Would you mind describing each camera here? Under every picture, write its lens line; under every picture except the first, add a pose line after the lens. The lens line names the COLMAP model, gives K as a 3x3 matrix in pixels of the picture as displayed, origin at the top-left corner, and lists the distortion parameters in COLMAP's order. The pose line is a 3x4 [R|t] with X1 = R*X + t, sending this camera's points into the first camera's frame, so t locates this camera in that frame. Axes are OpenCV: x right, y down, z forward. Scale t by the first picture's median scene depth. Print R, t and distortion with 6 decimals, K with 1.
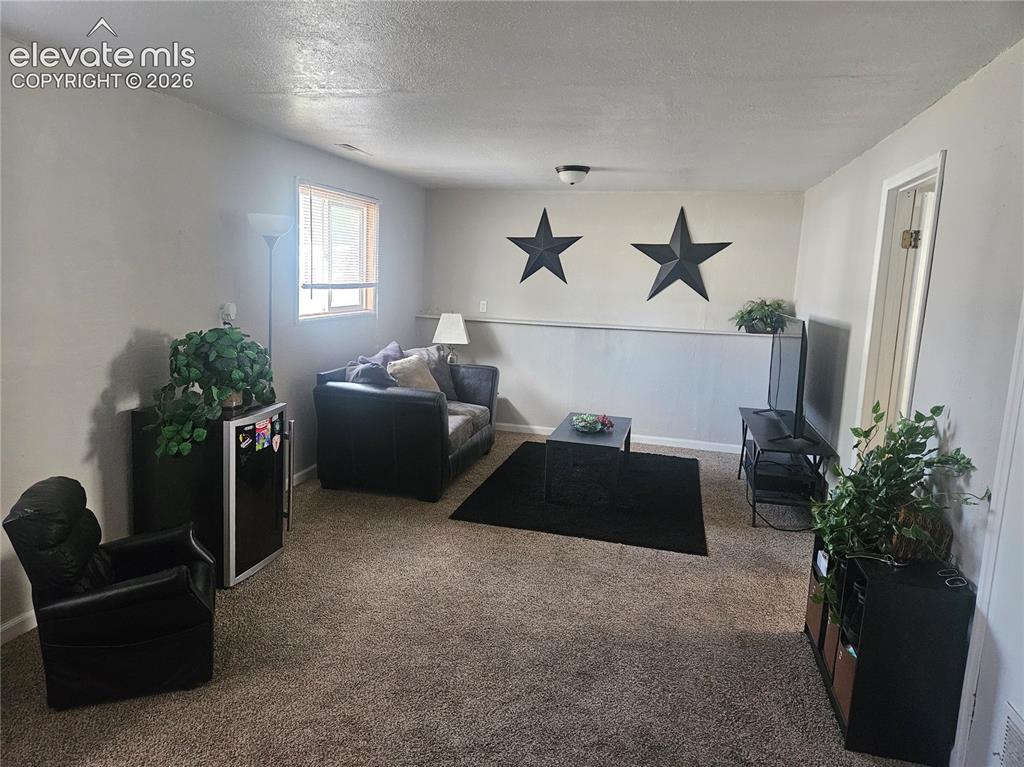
lens RADIAL K [[677.9, 0, 507.4], [0, 677.9, 382.3], [0, 0, 1]] dist [0.083486, -0.061669]
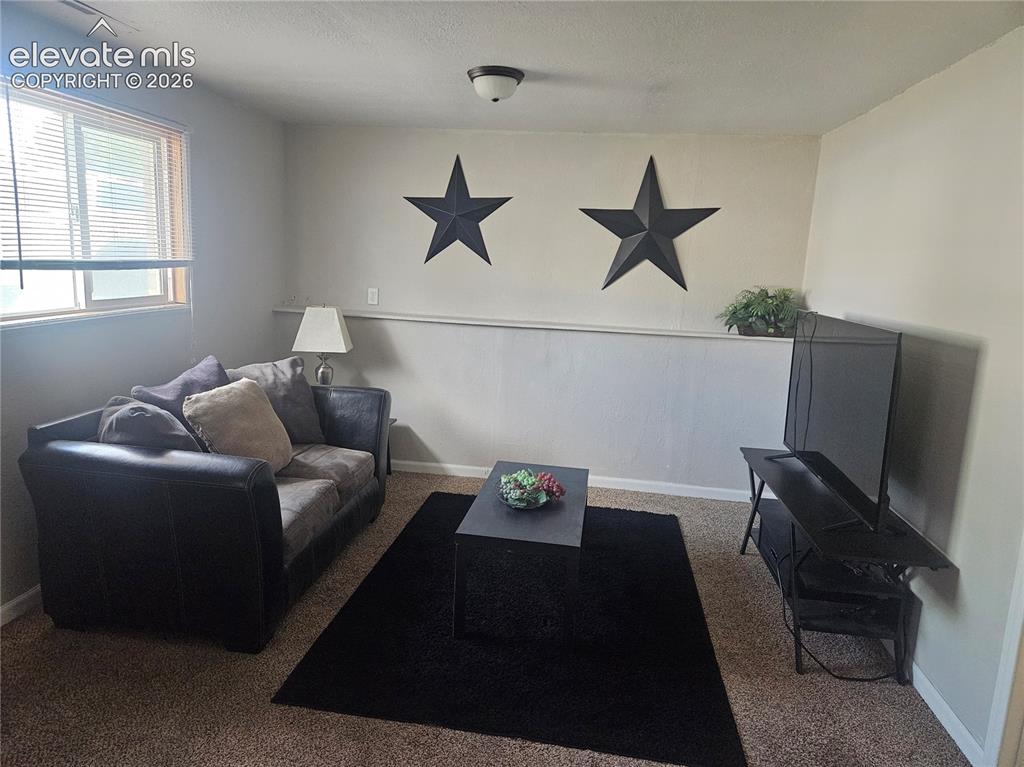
lens RADIAL K [[677.9, 0, 507.4], [0, 677.9, 382.3], [0, 0, 1]] dist [0.083486, -0.061669]
pose [[0.994503, -0.012125, 0.104005, 0.033493], [0.009124, 0.999530, 0.029280, -0.048736], [-0.104311, -0.028170, 0.994146, 0.329282]]
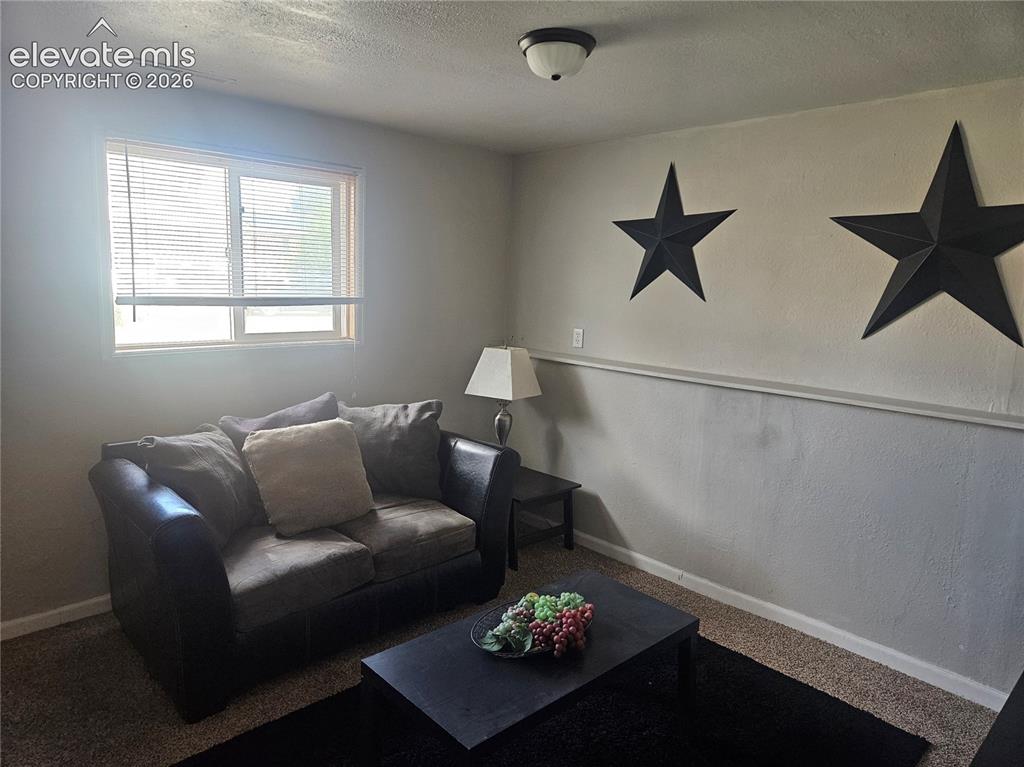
lens RADIAL K [[677.9, 0, 507.4], [0, 677.9, 382.3], [0, 0, 1]] dist [0.083486, -0.061669]
pose [[0.844331, 0.070849, -0.531117, 0.278303], [-0.083603, 0.996499, 0.000023, -0.077686], [0.529259, 0.044384, 0.847298, 0.529664]]
